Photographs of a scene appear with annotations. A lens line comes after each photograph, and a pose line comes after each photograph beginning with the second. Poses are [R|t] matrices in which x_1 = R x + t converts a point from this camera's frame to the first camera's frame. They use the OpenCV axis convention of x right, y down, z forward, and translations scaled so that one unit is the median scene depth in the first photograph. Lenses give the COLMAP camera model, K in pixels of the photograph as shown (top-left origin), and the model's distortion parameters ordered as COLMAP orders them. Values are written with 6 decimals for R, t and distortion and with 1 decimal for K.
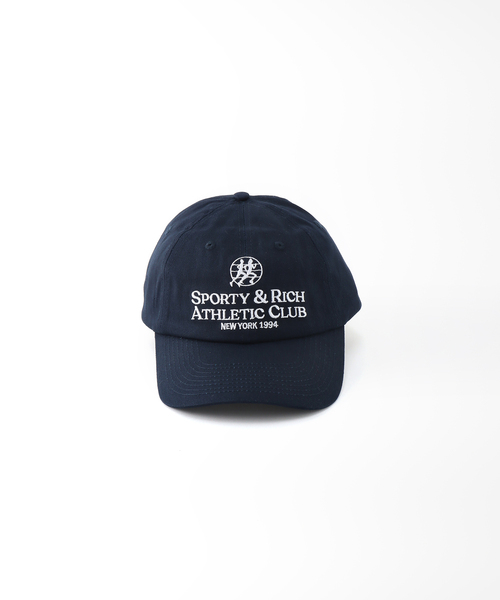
lens RADIAL K [[3162.1, 0, 250.1], [0, 3162.1, 300.3], [0, 0, 1]] dist [-0.320858, 0.000000]
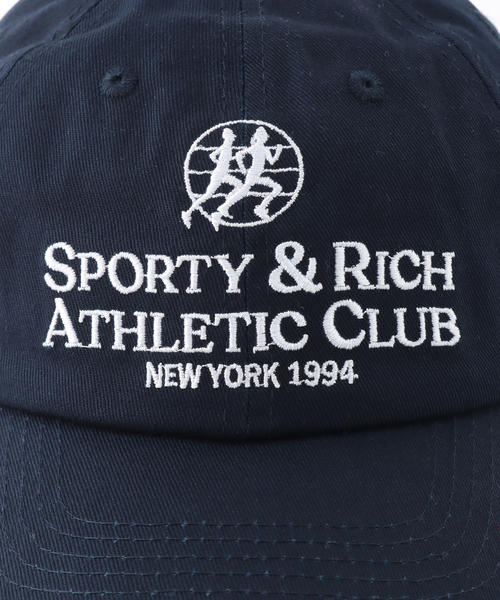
lens RADIAL K [[2108.6, 0, 248.6], [0, 2108.6, 304.6], [0, 0, 1]] dist [0.109912, 0.000000]
pose [[0.999452, 0.019394, -0.026811, 0.004284], [-0.019100, 0.999755, 0.011163, 0.000055], [0.027021, -0.010645, 0.999578, 0.819692]]
